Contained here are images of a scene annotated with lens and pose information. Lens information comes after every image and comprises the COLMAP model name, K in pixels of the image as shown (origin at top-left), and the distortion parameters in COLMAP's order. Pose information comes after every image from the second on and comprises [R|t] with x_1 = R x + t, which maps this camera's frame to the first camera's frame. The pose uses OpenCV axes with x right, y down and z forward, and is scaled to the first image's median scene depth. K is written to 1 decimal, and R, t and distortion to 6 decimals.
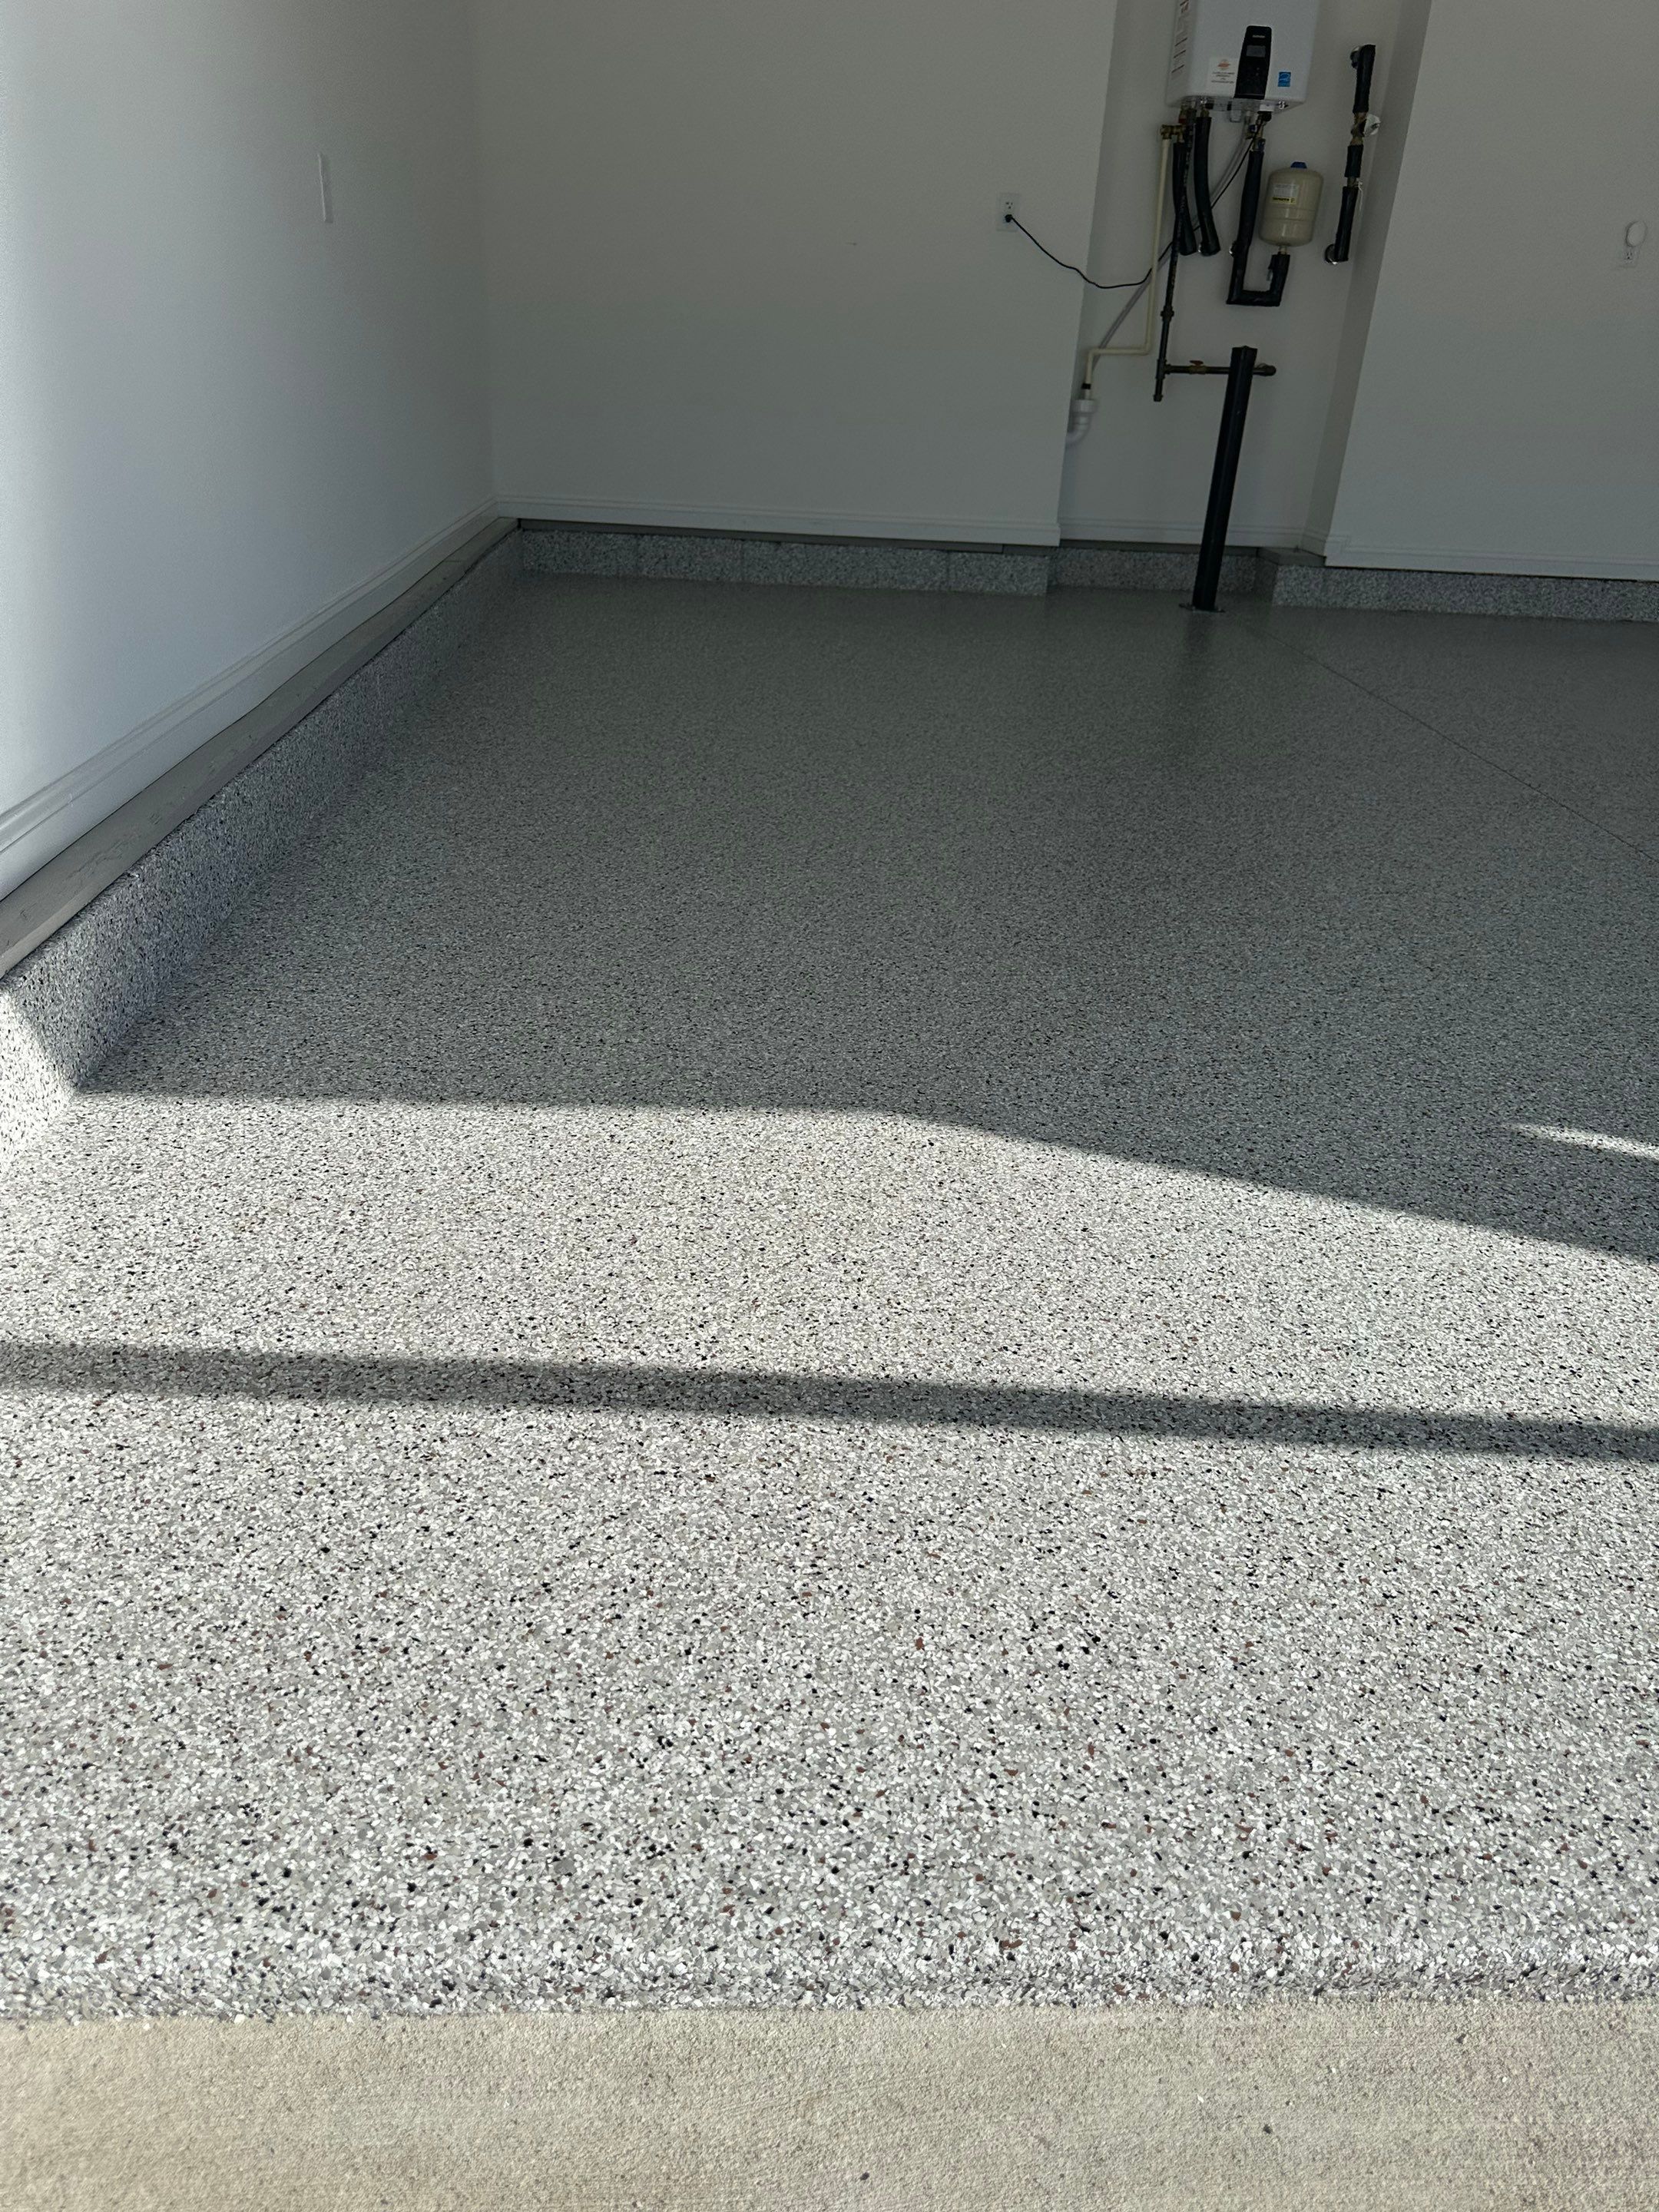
lens RADIAL K [[1592.5, 0, 829.5], [0, 1592.5, 1106.0], [0, 0, 1]] dist [0.044268, -0.053275]
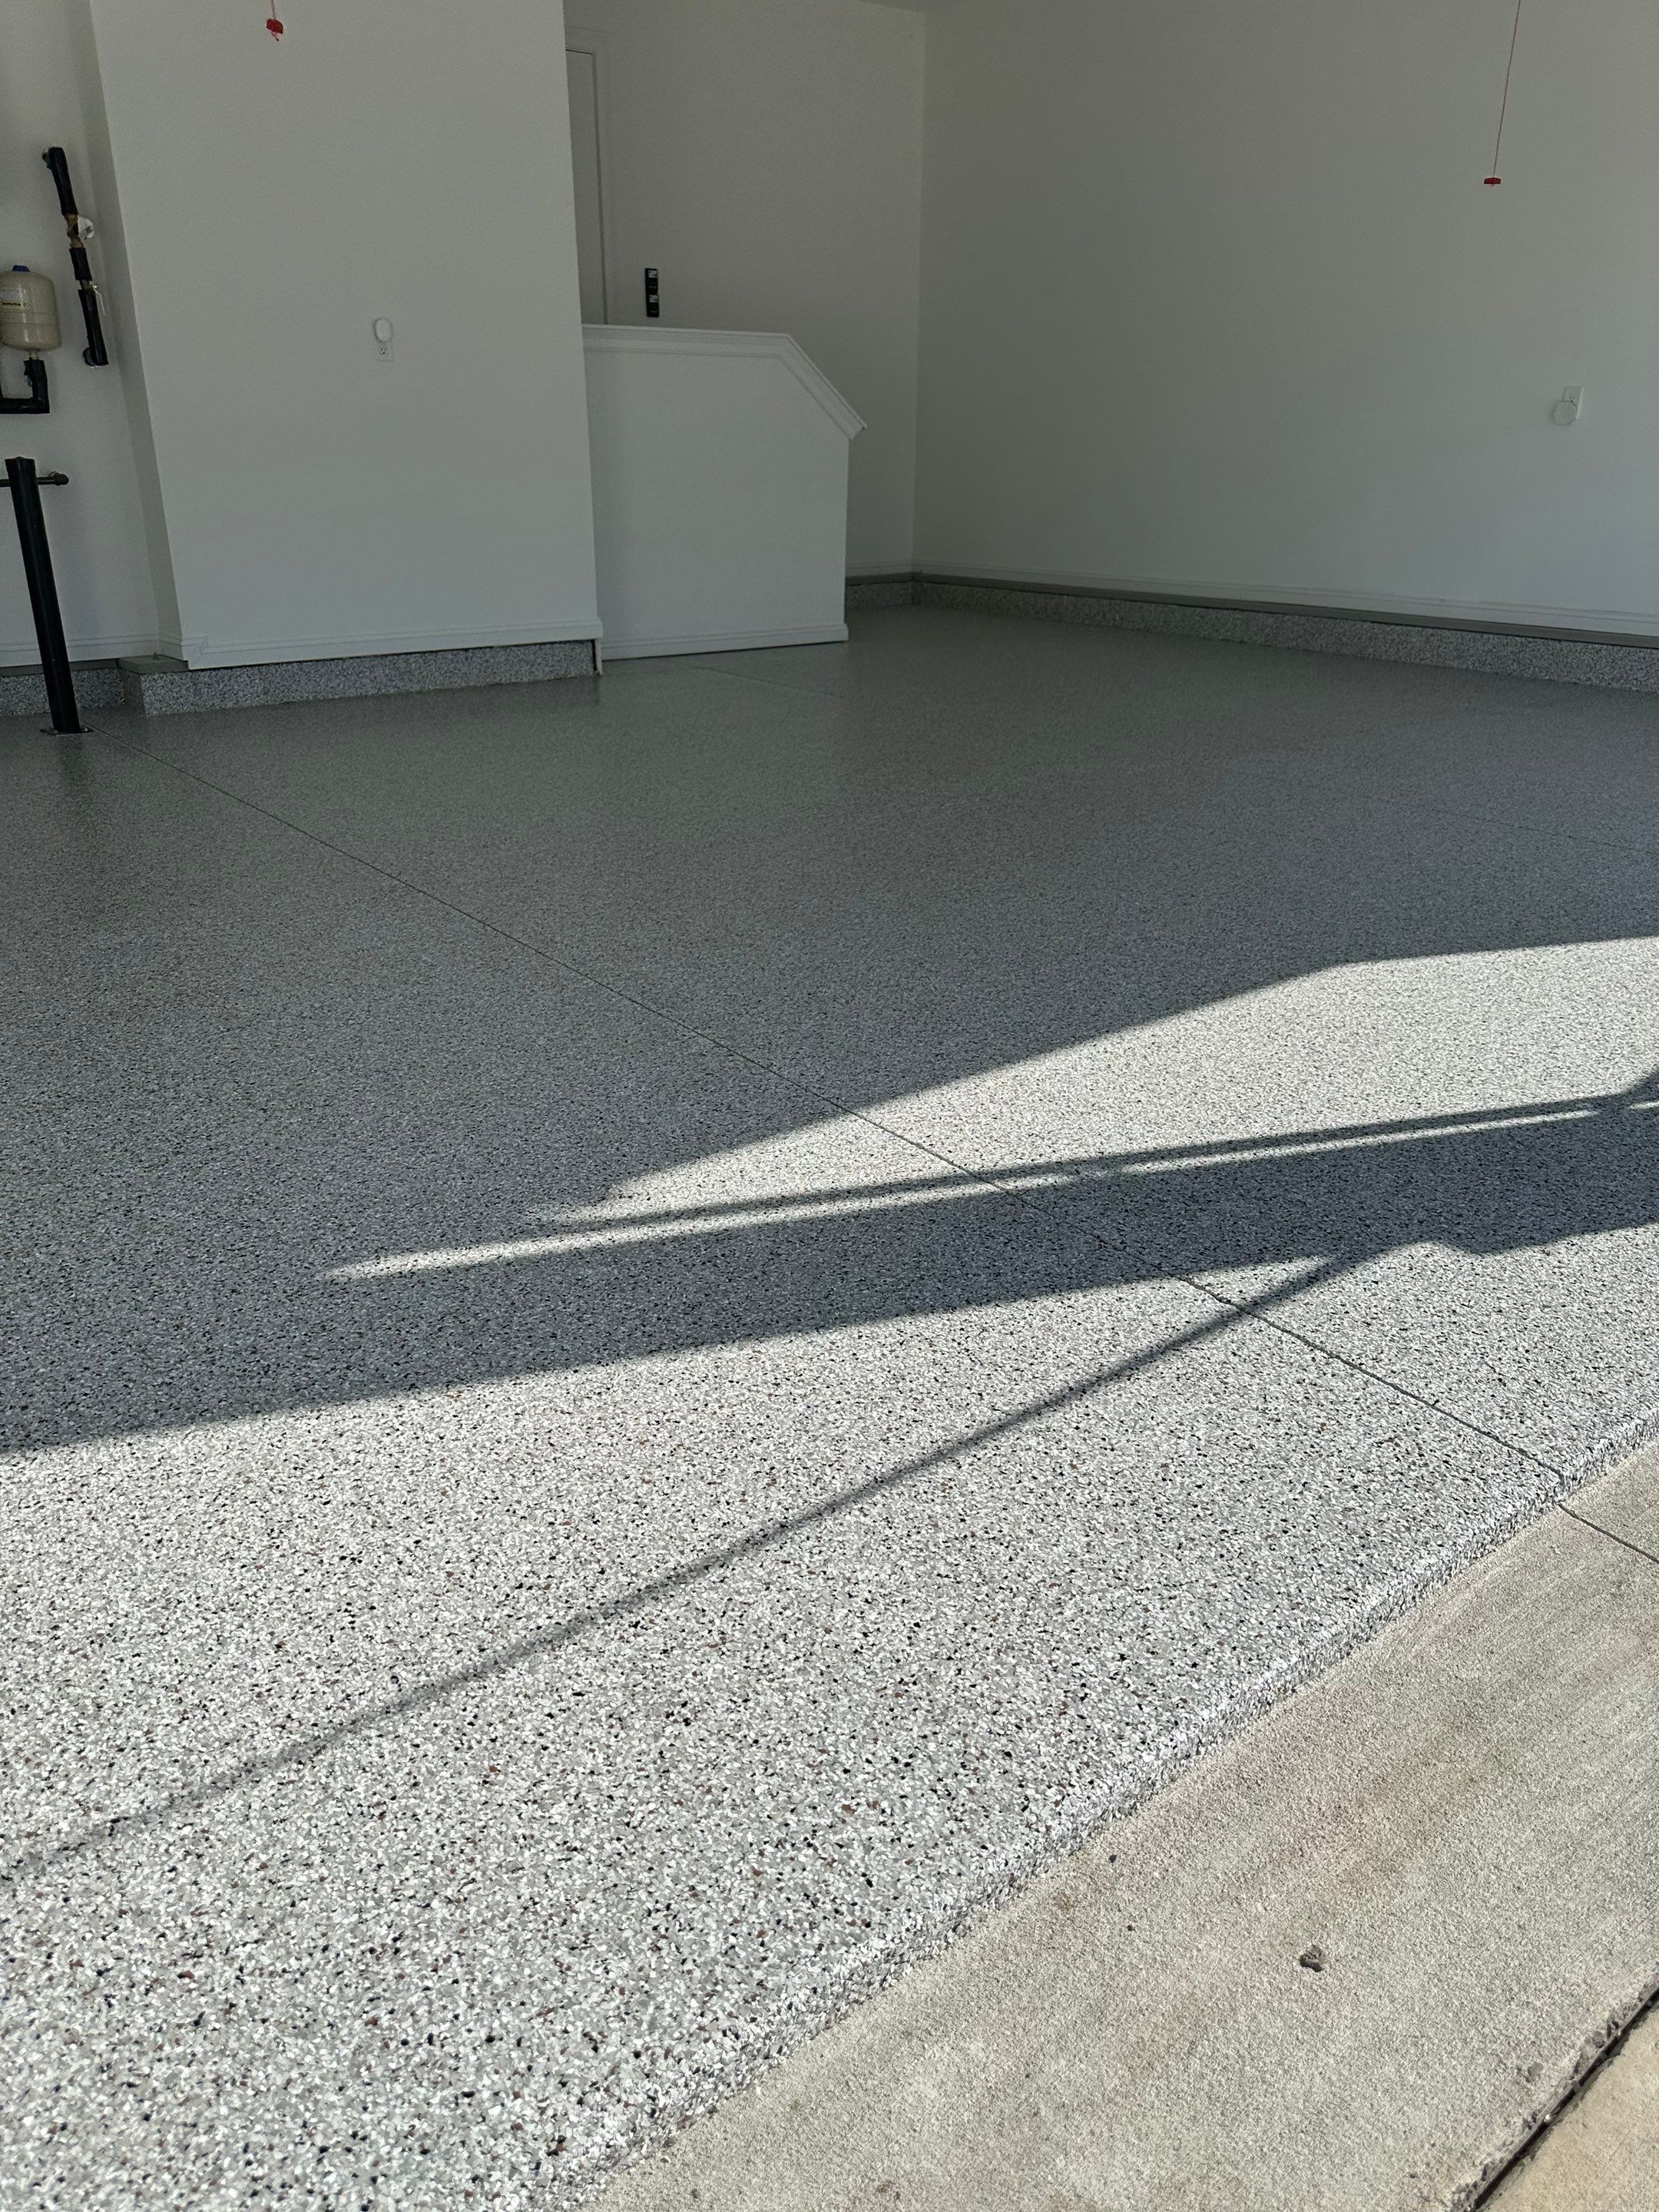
lens RADIAL K [[1592.5, 0, 829.5], [0, 1592.5, 1106.0], [0, 0, 1]] dist [0.044268, -0.053275]
pose [[0.819166, -0.269824, 0.506125, 0.073371], [0.290735, 0.956004, 0.039106, -0.011621], [-0.494409, 0.115114, 0.861573, 0.003711]]
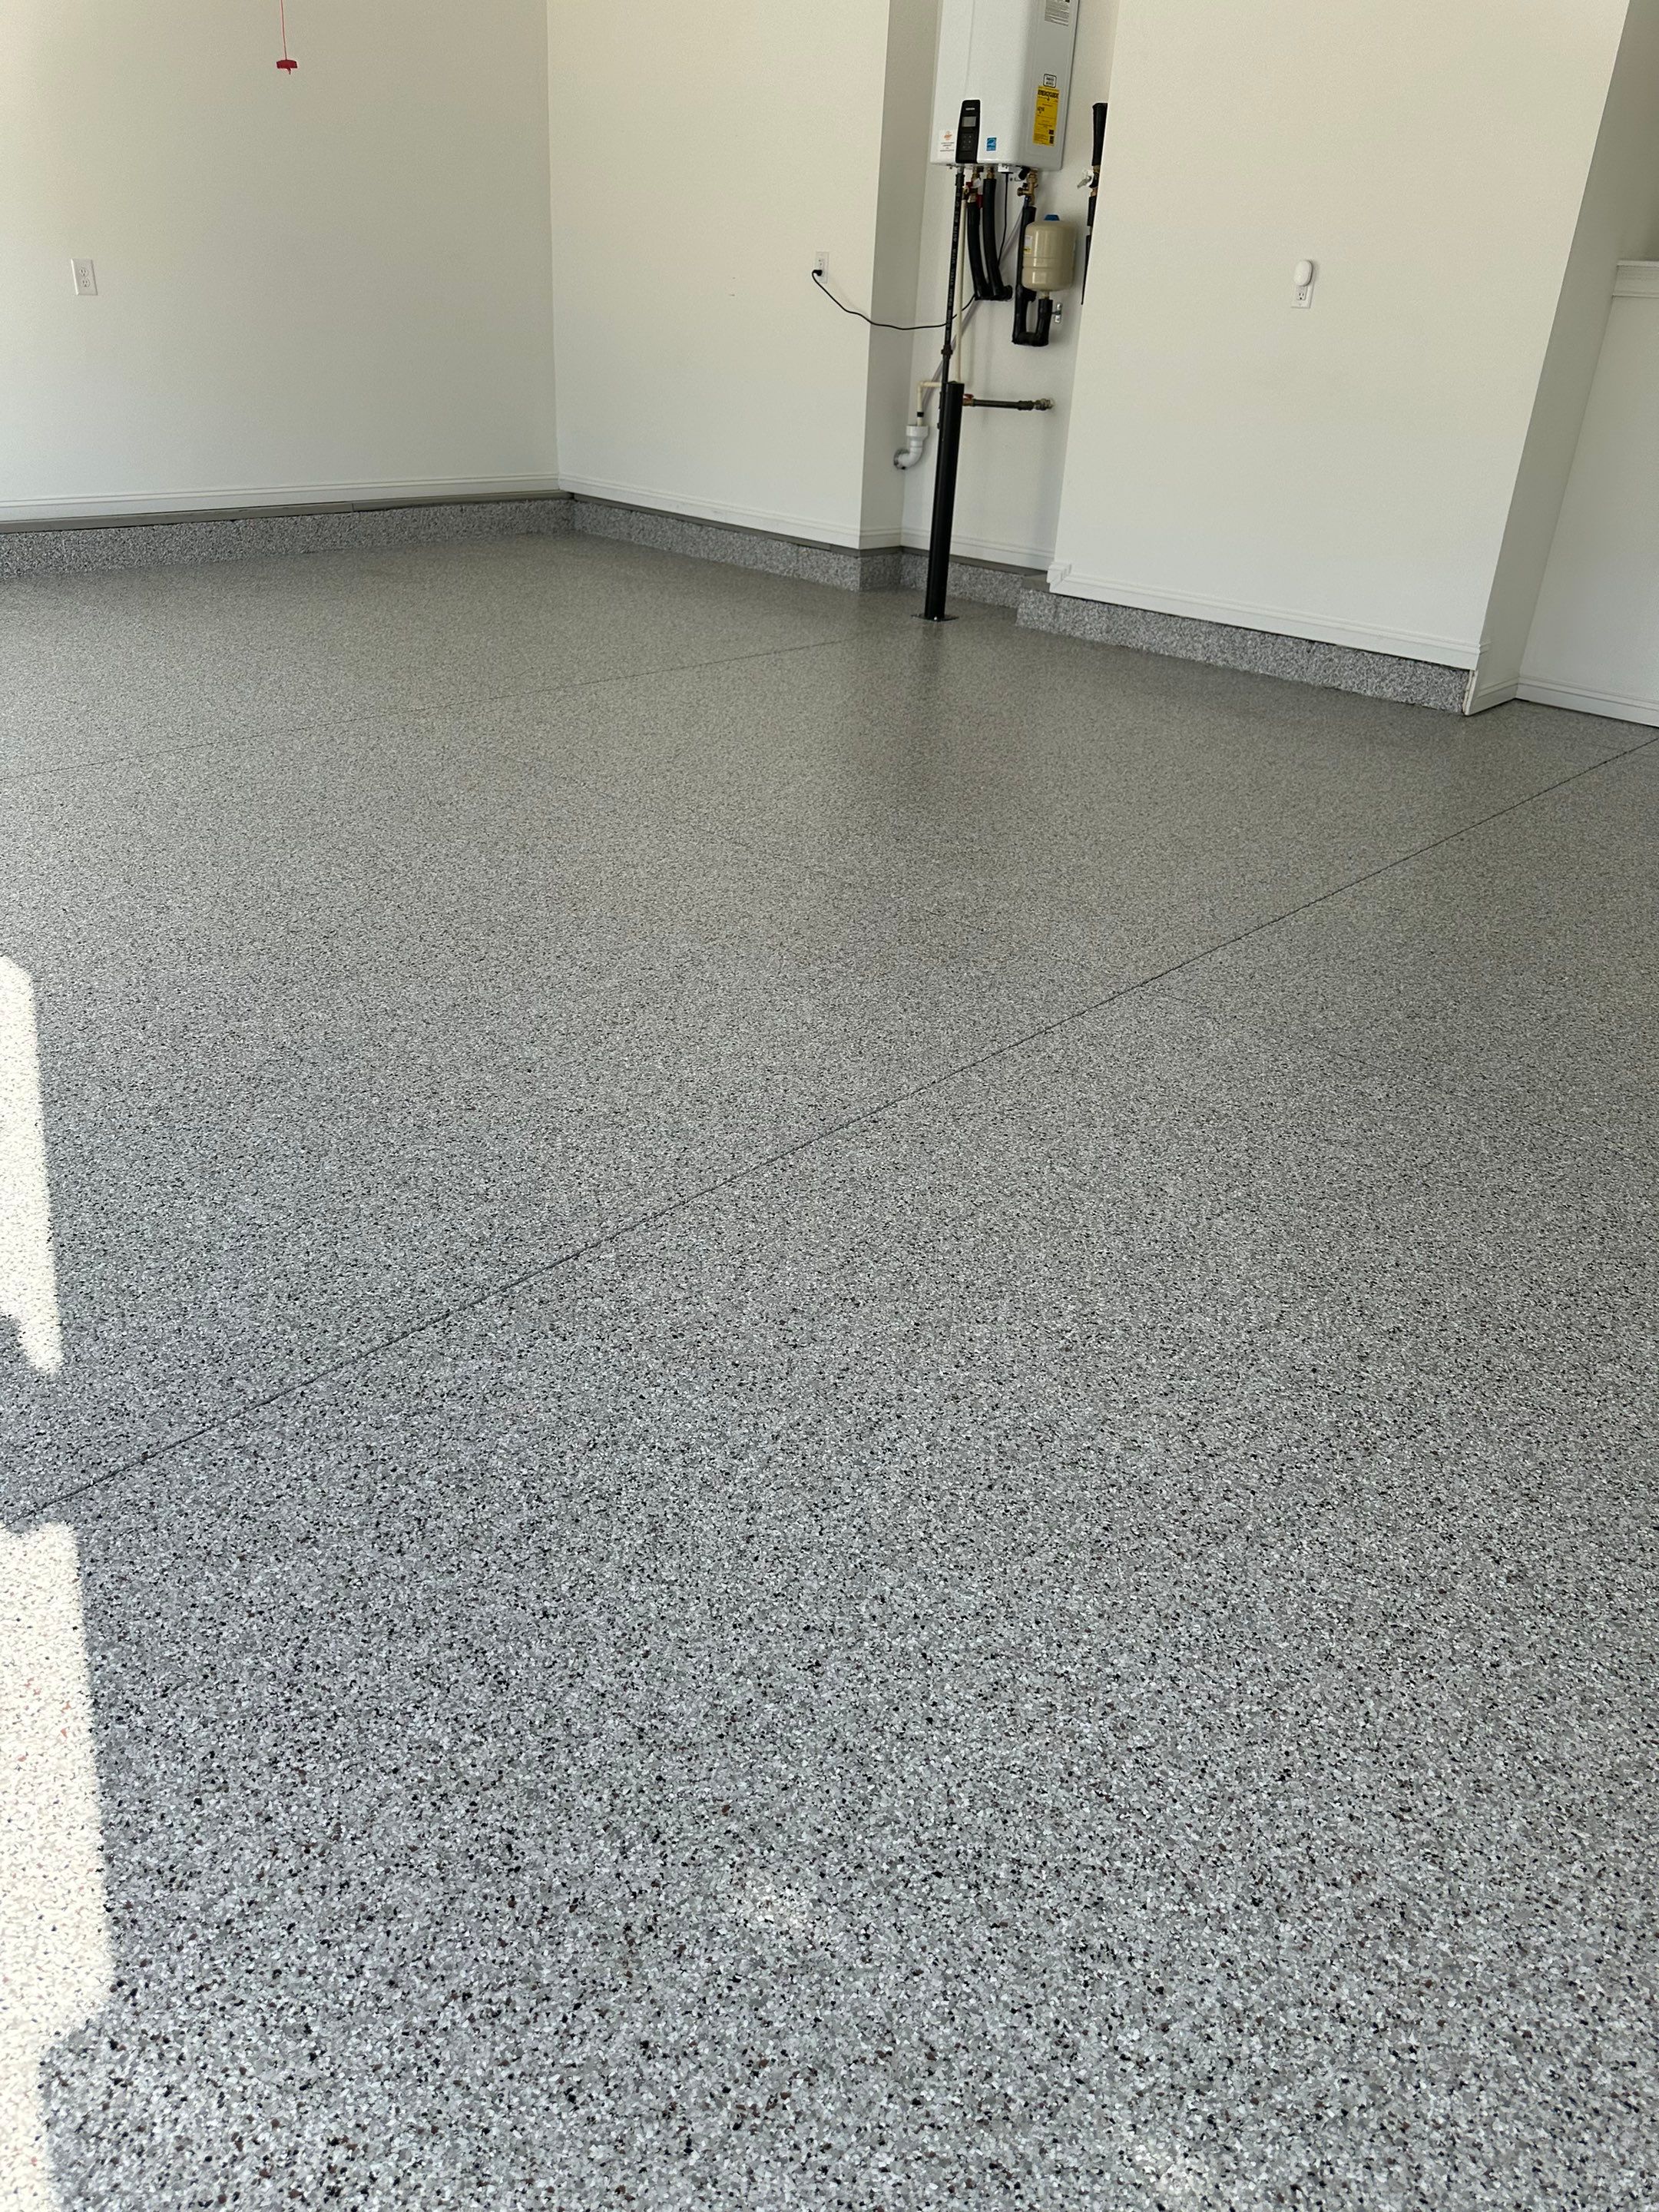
lens RADIAL K [[1592.5, 0, 829.5], [0, 1592.5, 1106.0], [0, 0, 1]] dist [0.044268, -0.053275]
pose [[0.690154, 0.314724, -0.651641, 1.150222], [-0.331287, 0.937984, 0.102152, -0.090081], [0.643379, 0.145379, 0.751617, 0.187838]]
